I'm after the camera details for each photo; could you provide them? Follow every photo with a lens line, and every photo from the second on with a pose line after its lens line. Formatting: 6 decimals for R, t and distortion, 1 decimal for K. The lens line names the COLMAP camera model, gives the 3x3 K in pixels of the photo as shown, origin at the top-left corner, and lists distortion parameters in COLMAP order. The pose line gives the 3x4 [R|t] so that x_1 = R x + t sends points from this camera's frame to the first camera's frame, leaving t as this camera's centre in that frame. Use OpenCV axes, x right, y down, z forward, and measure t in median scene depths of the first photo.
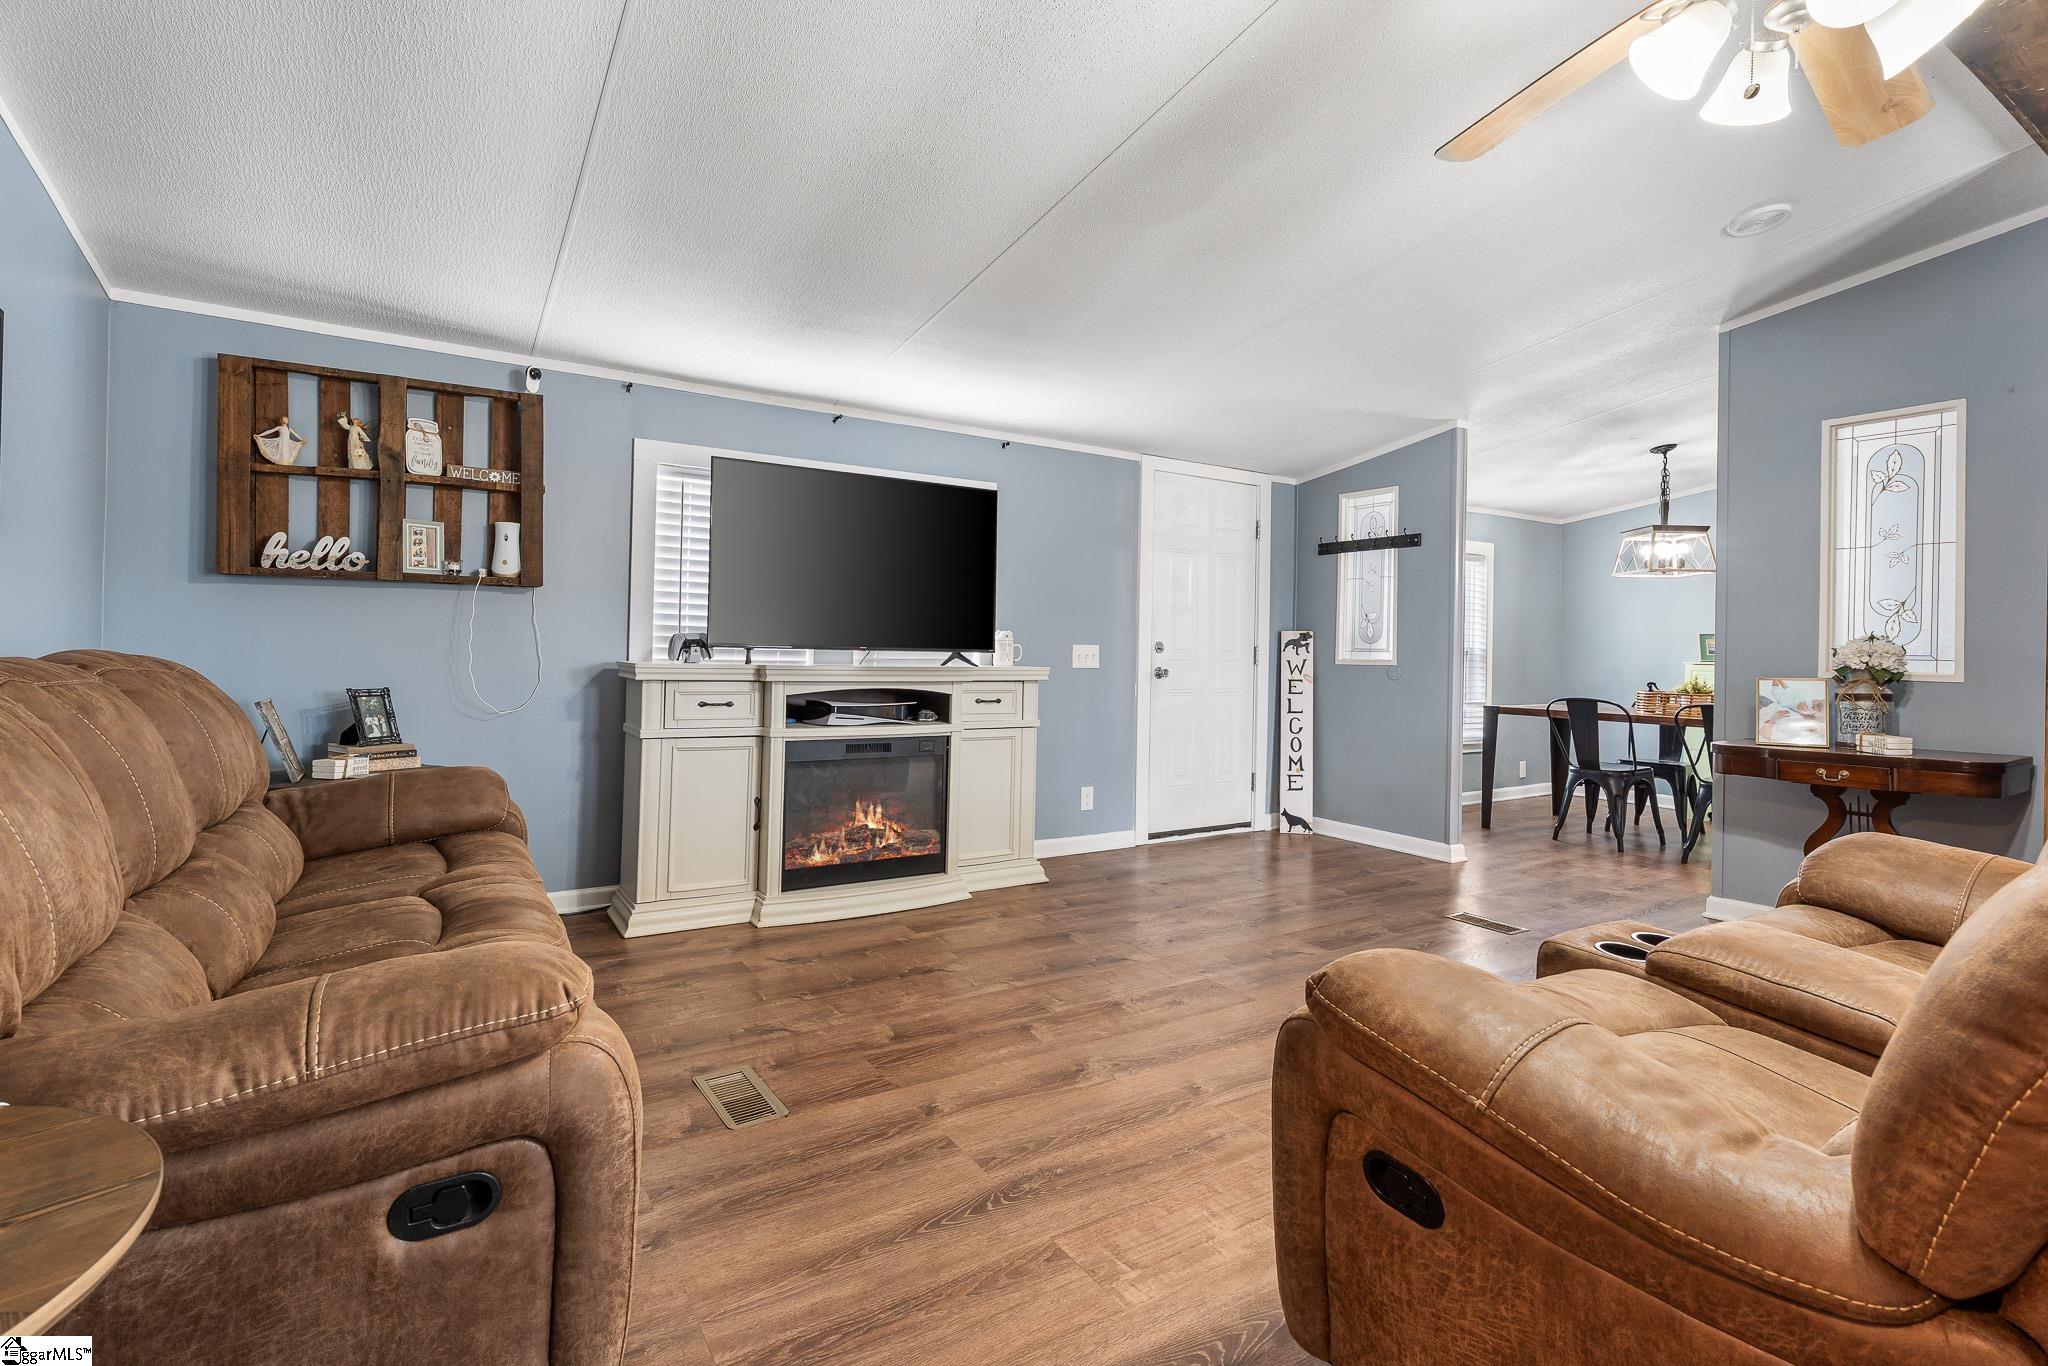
lens RADIAL K [[942.5, 0, 1033.9], [0, 942.5, 663.9], [0, 0, 1]] dist [-0.005381, 0.000407]
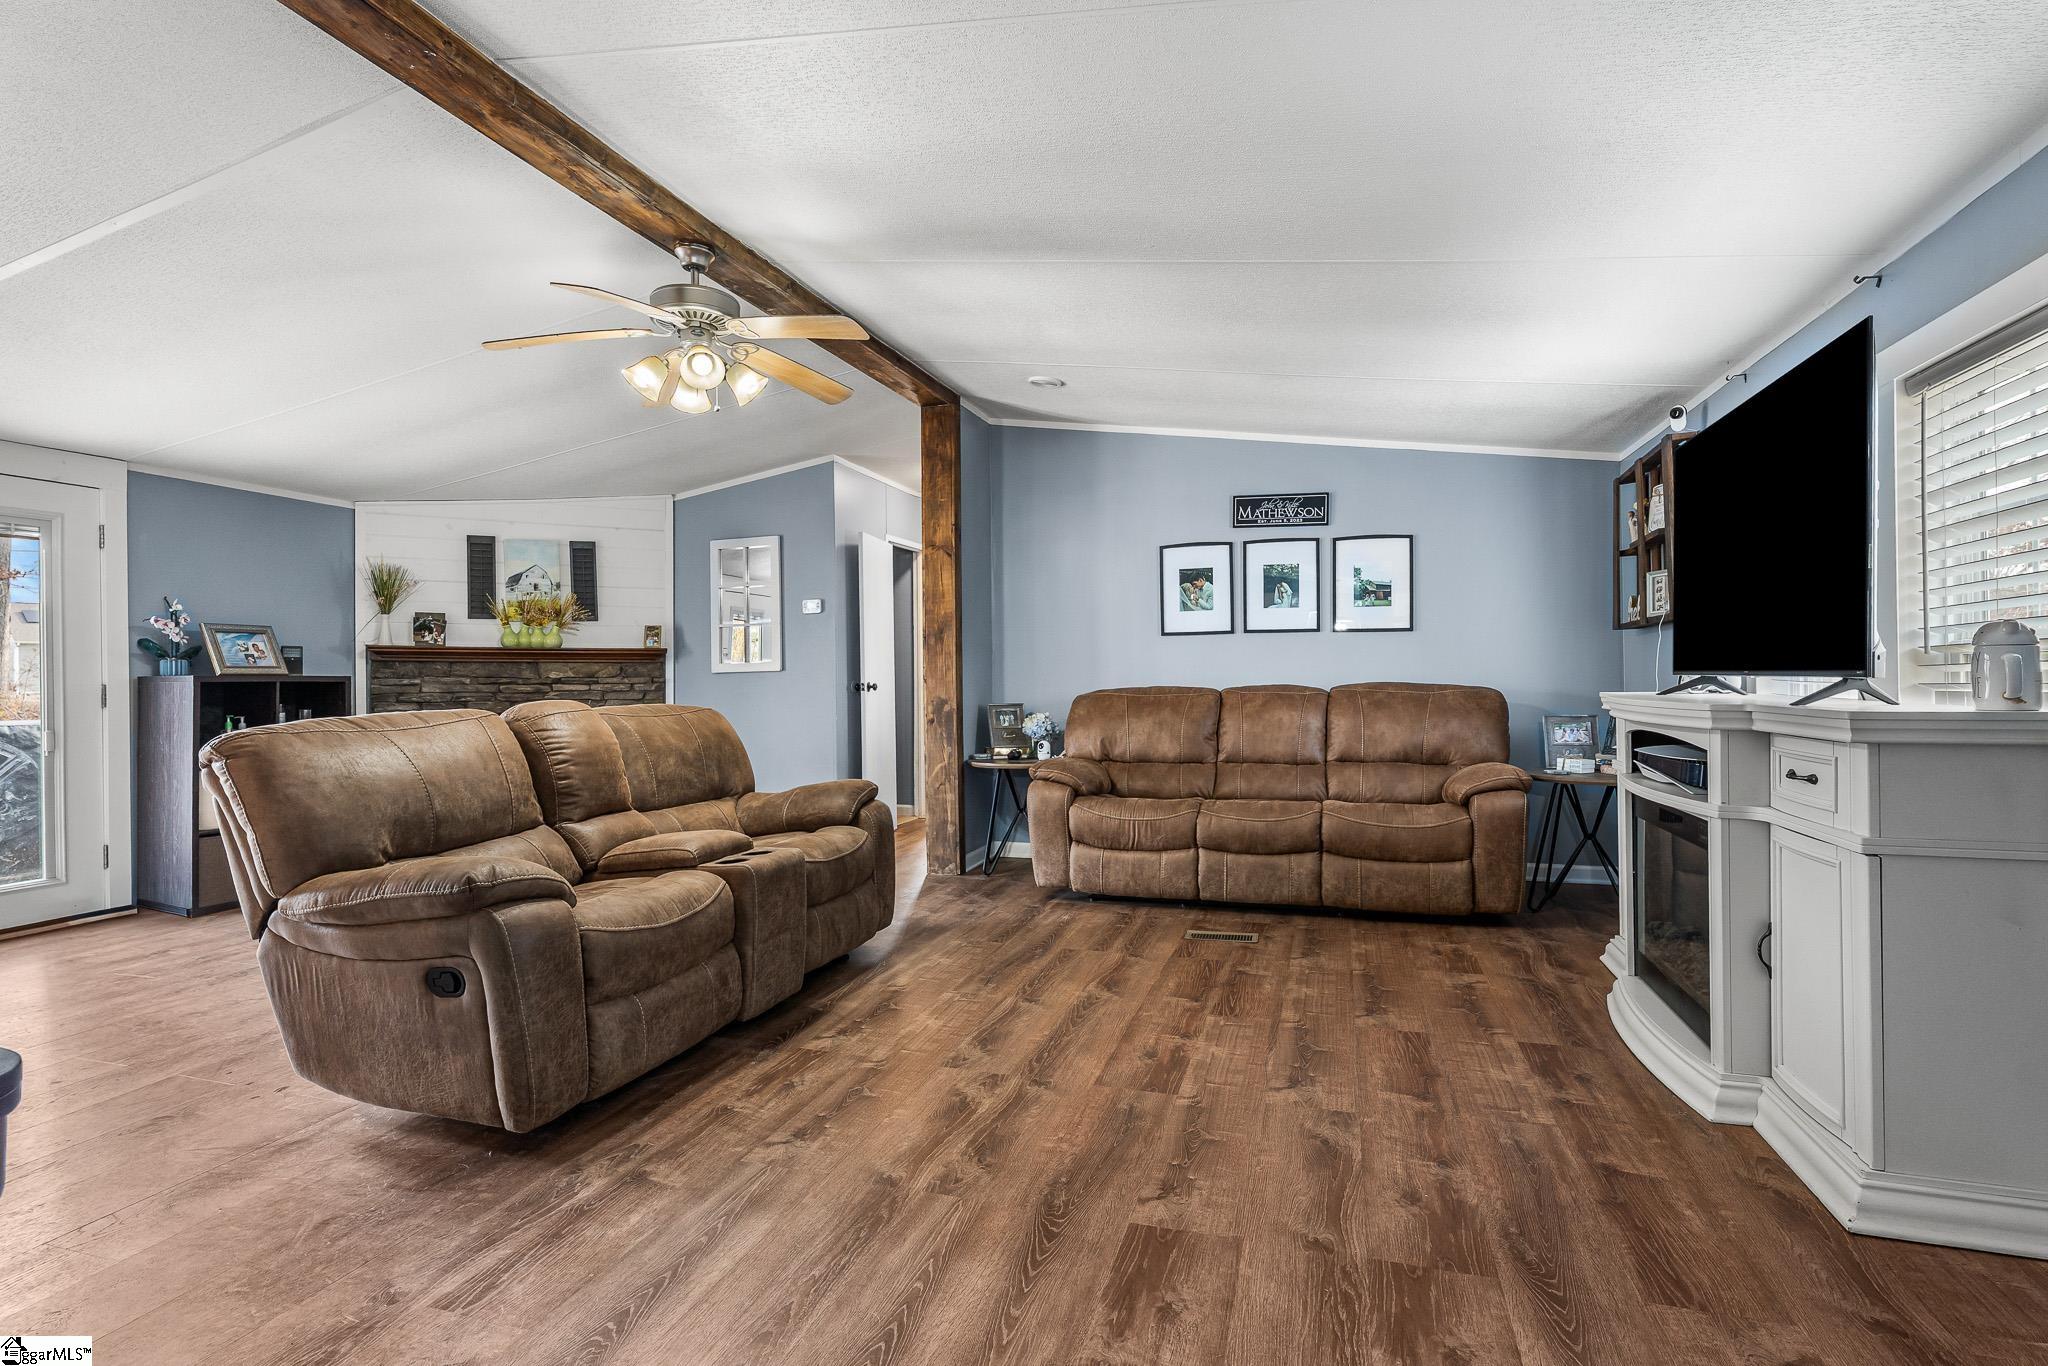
lens RADIAL K [[942.5, 0, 1026.7], [0, 942.5, 687.1], [0, 0, 1]] dist [-0.005381, 0.000407]
pose [[-0.768503, -0.005869, -0.639820, 0.932800], [-0.013232, 0.999890, 0.006722, -0.009670], [0.639710, 0.013632, -0.768496, 1.809461]]
